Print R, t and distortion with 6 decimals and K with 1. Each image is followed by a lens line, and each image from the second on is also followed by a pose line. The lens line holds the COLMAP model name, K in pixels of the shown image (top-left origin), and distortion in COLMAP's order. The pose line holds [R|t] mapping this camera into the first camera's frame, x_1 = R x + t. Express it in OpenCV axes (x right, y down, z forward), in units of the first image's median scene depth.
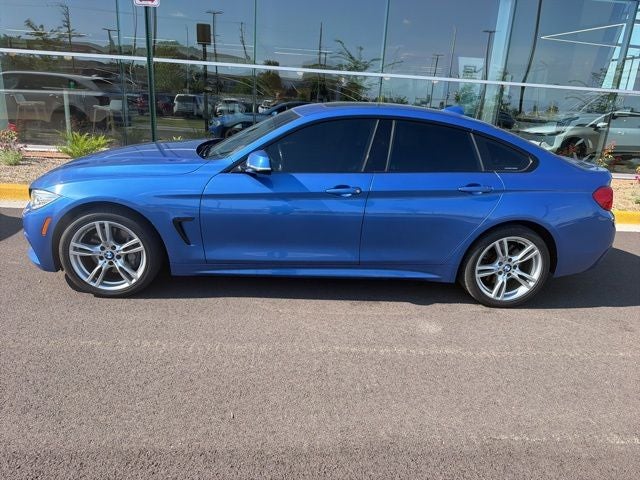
lens RADIAL K [[463.3, 0, 317.6], [0, 463.3, 240.2], [0, 0, 1]] dist [0.020252, -0.034174]
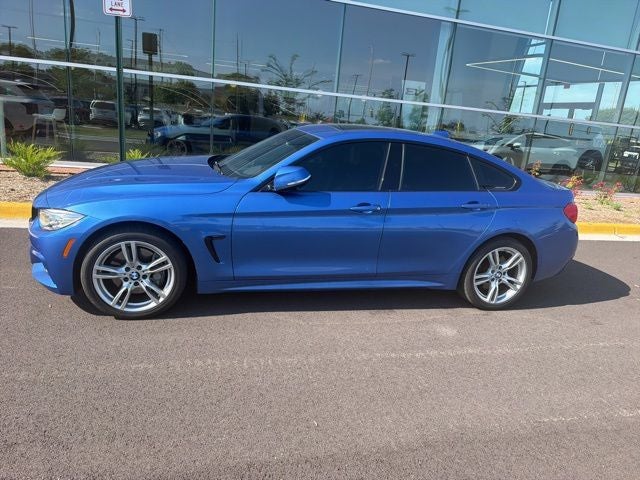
lens RADIAL K [[463.3, 0, 322.9], [0, 463.3, 240.9], [0, 0, 1]] dist [0.020252, -0.034174]
pose [[0.980567, -0.019851, 0.195178, -0.240864], [0.024045, 0.999528, -0.019145, -0.012066], [-0.194706, 0.023466, 0.980581, -0.033791]]
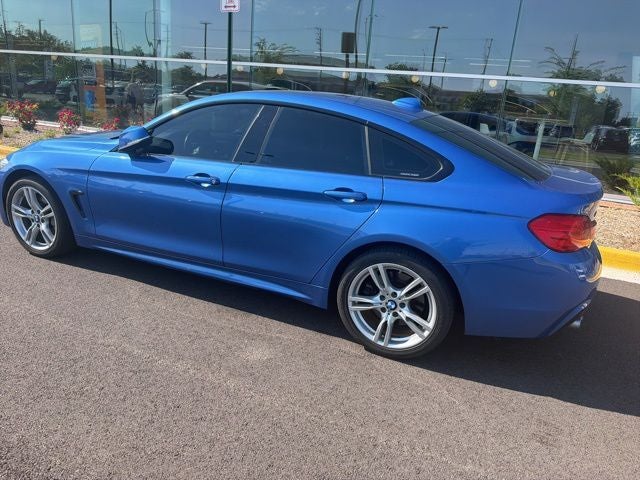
lens RADIAL K [[463.3, 0, 319.7], [0, 463.3, 220.1], [0, 0, 1]] dist [0.020252, -0.034174]
pose [[0.890684, 0.128527, -0.436077, 0.633038], [-0.157847, 0.986961, -0.031509, -0.034604], [0.426341, 0.096898, 0.899358, 0.270346]]
